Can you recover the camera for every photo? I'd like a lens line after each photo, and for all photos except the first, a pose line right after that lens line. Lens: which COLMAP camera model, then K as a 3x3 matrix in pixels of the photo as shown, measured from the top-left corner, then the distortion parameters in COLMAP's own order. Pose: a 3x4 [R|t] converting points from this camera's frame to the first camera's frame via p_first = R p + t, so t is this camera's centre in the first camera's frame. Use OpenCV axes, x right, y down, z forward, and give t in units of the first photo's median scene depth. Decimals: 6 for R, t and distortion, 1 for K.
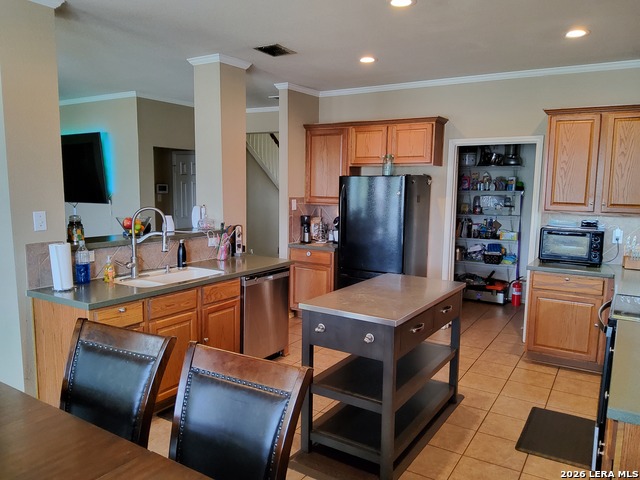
lens RADIAL K [[487.2, 0, 320.0], [0, 487.2, 240.0], [0, 0, 1]] dist [0.013120, -0.000784]
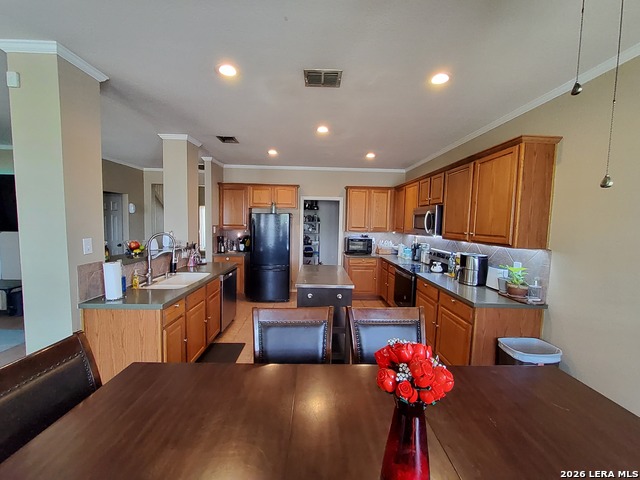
lens RADIAL K [[256.4, 0, 318.6], [0, 256.4, 237.6], [0, 0, 1]] dist [-0.002540, -0.000312]
pose [[0.836803, -0.032693, 0.546526, -0.278167], [0.053181, 0.998349, -0.021706, -0.009537], [-0.544914, 0.047229, 0.837161, 0.086560]]
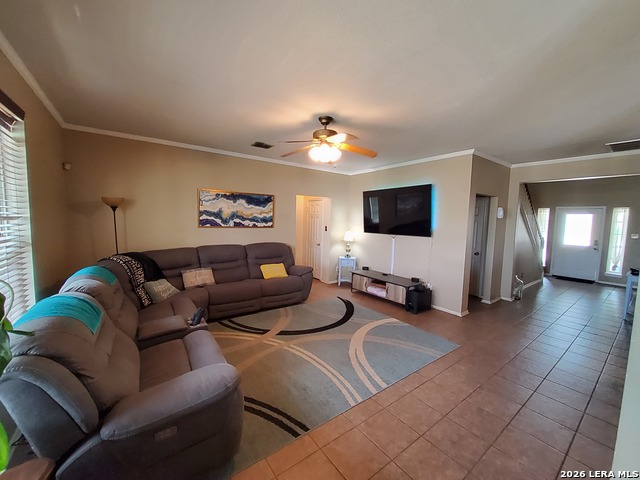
lens RADIAL K [[256.4, 0, 318.6], [0, 256.4, 237.6], [0, 0, 1]] dist [-0.002540, -0.000312]
pose [[0.927295, 0.035206, -0.372673, -0.625101], [-0.052939, 0.997895, -0.037454, -0.041426], [0.370570, 0.054460, 0.927207, 0.327466]]
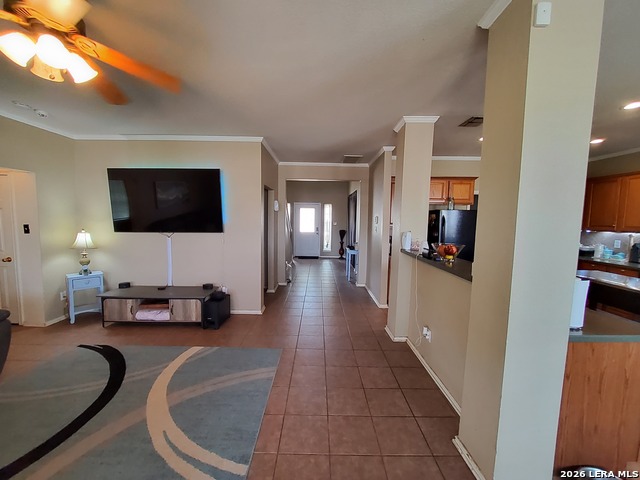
lens RADIAL K [[256.4, 0, 318.6], [0, 256.4, 237.6], [0, 0, 1]] dist [-0.002540, -0.000312]
pose [[0.853082, -0.043870, 0.519929, -0.753861], [0.059134, 0.998168, -0.012802, -0.057532], [-0.518415, 0.041667, 0.854113, 0.519401]]
